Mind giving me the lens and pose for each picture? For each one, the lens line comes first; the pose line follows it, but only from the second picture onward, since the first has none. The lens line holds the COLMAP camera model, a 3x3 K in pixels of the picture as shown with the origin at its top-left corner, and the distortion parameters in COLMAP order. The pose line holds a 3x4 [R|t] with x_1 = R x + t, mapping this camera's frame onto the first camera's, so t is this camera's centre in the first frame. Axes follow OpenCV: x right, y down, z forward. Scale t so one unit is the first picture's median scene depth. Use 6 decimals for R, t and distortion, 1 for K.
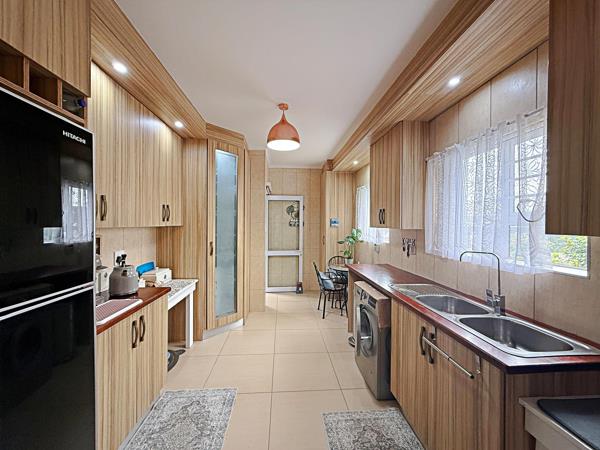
lens RADIAL K [[238.9, 0, 299.0], [0, 238.9, 225.5], [0, 0, 1]] dist [0.000297, 0.000057]
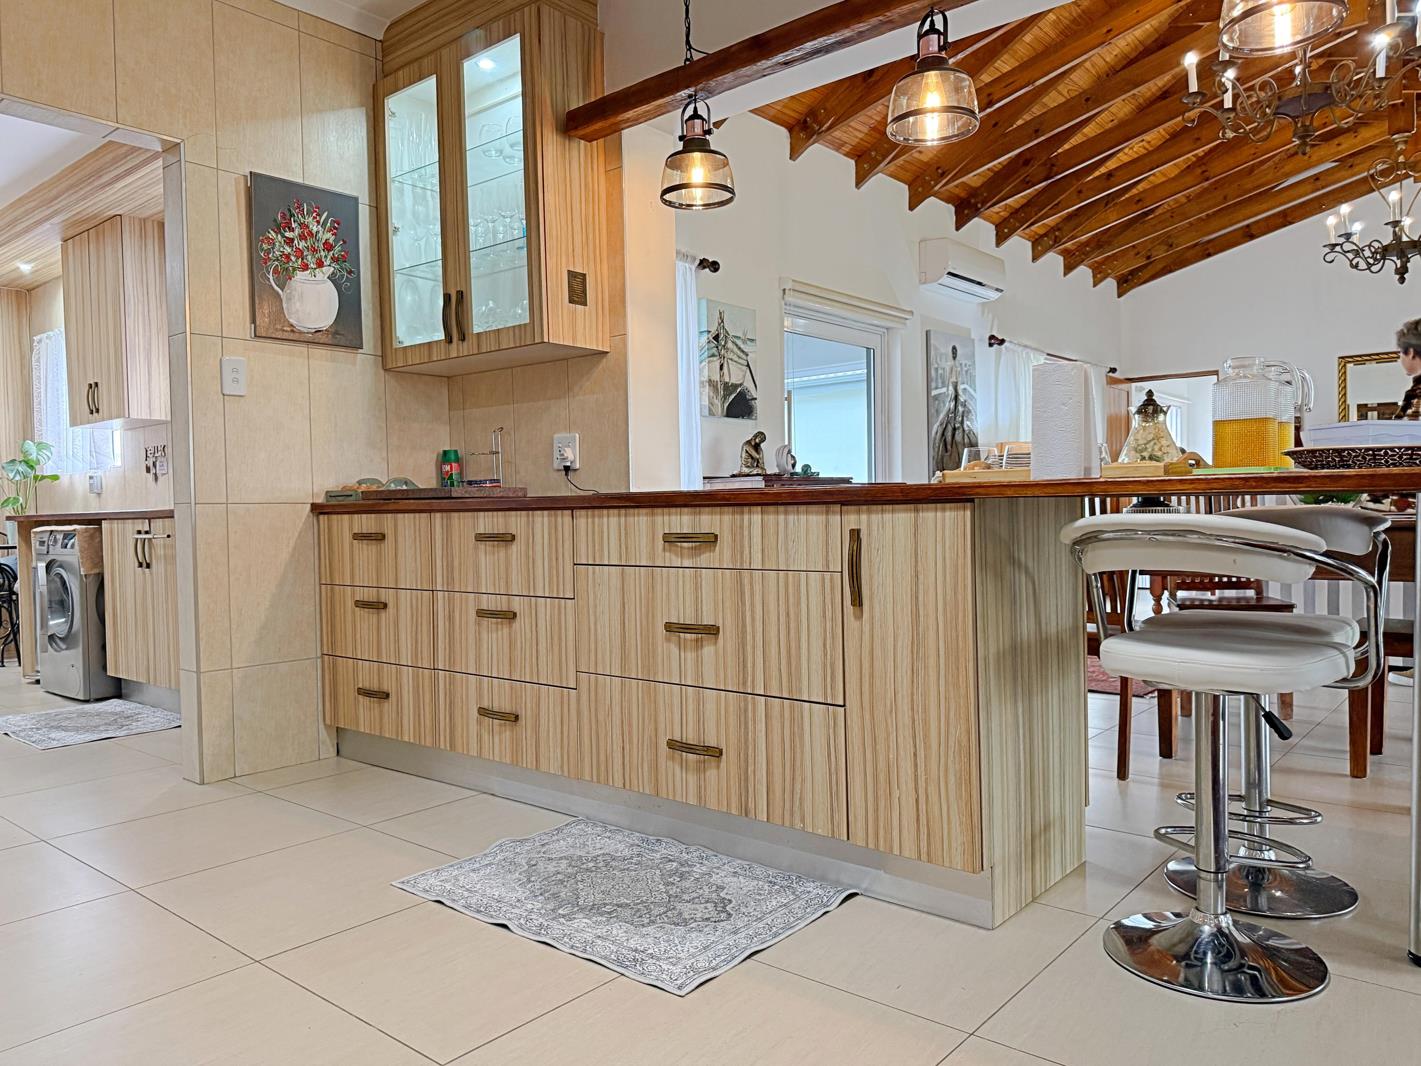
lens RADIAL K [[1012.0, 0, 703.2], [0, 1012.0, 538.4], [0, 0, 1]] dist [0.103183, -0.148191]
pose [[0.698464, -0.039894, 0.714533, -0.294033], [0.029274, 0.999202, 0.027172, 0.231076], [-0.715046, 0.001938, 0.699074, -1.362286]]
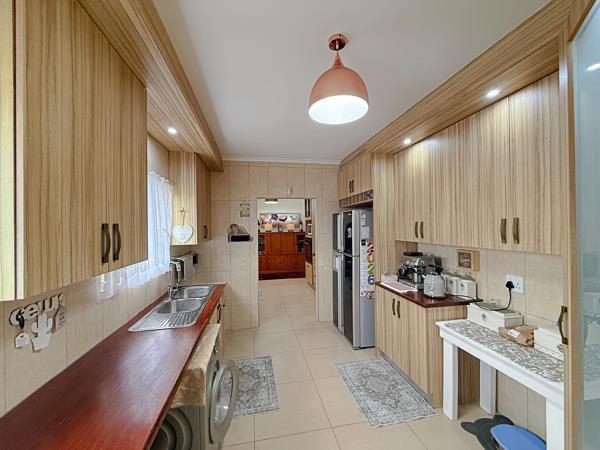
lens RADIAL K [[238.9, 0, 299.0], [0, 238.9, 225.5], [0, 0, 1]] dist [0.000297, 0.000057]
pose [[-0.993264, 0.007649, -0.115619, 0.087688], [0.007196, 0.999965, 0.004335, -0.067487], [0.115648, 0.003474, -0.993284, 1.482443]]
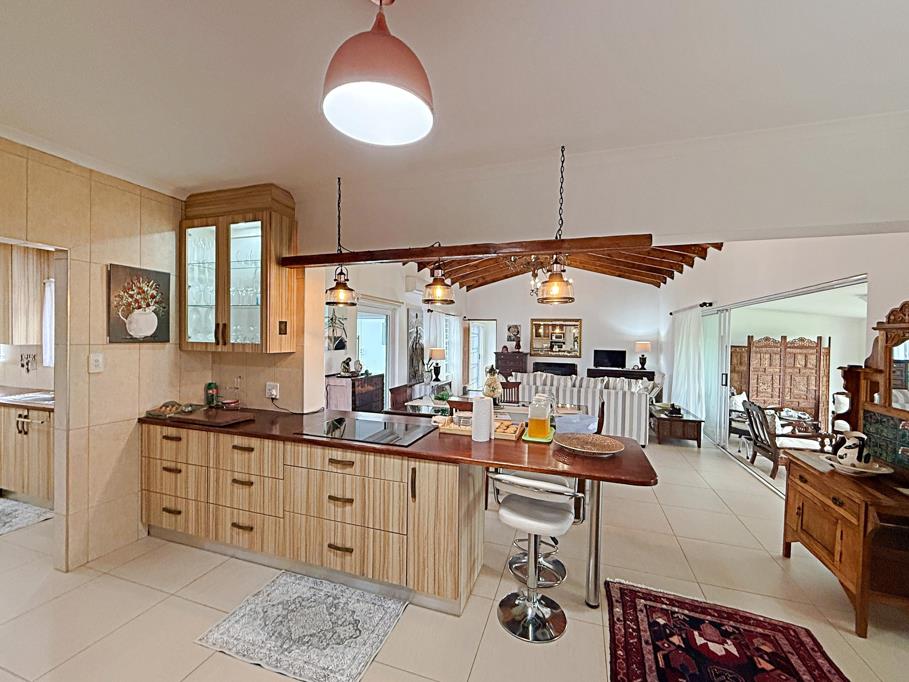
lens RADIAL K [[375.1, 0, 455.9], [0, 375.1, 342.1], [0, 0, 1]] dist [-0.000179, 0.000468]
pose [[0.378525, -0.012786, 0.925503, -0.312989], [-0.006493, 0.999843, 0.016469, -0.032423], [-0.925568, -0.012243, 0.378383, -1.251088]]
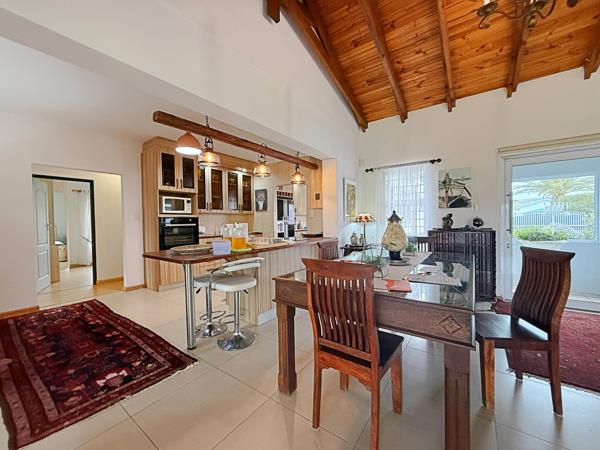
lens RADIAL K [[238.9, 0, 299.0], [0, 238.9, 225.5], [0, 0, 1]] dist [0.000297, 0.000057]
pose [[0.766235, -0.008557, -0.642504, 1.427375], [0.016064, 0.999854, 0.005842, 0.124335], [0.642360, -0.014798, 0.766260, -1.629674]]
